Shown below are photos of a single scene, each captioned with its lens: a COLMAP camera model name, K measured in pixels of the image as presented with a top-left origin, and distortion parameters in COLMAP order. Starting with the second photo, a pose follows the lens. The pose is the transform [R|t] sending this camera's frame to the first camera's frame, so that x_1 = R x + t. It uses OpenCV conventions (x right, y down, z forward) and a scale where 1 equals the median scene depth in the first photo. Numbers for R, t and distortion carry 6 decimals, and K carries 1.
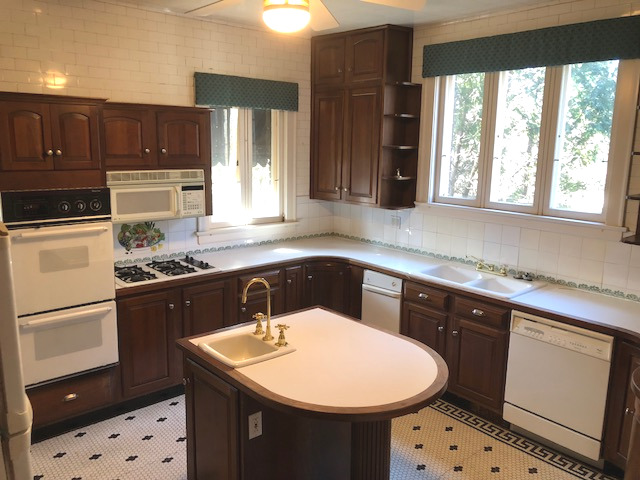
lens RADIAL K [[527.9, 0, 317.4], [0, 527.9, 236.7], [0, 0, 1]] dist [0.004835, 0.006287]
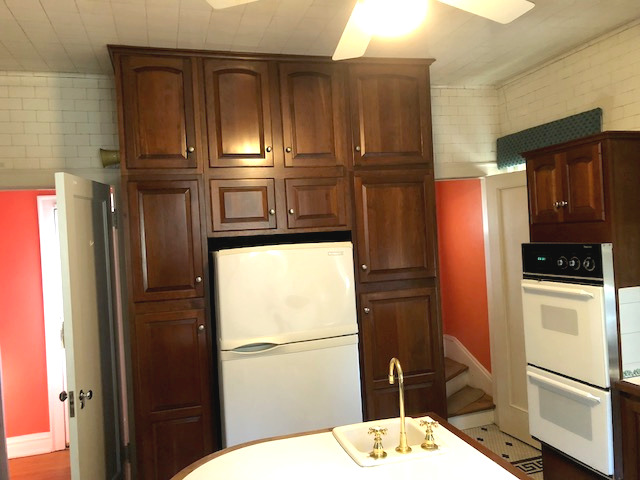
lens RADIAL K [[527.9, 0, 317.4], [0, 527.9, 236.7], [0, 0, 1]] dist [0.004835, 0.006287]
pose [[-0.415641, 0.006409, -0.909506, 0.521111], [-0.119756, 0.990884, 0.061711, -0.105064], [0.901610, 0.134568, -0.411085, 0.986107]]
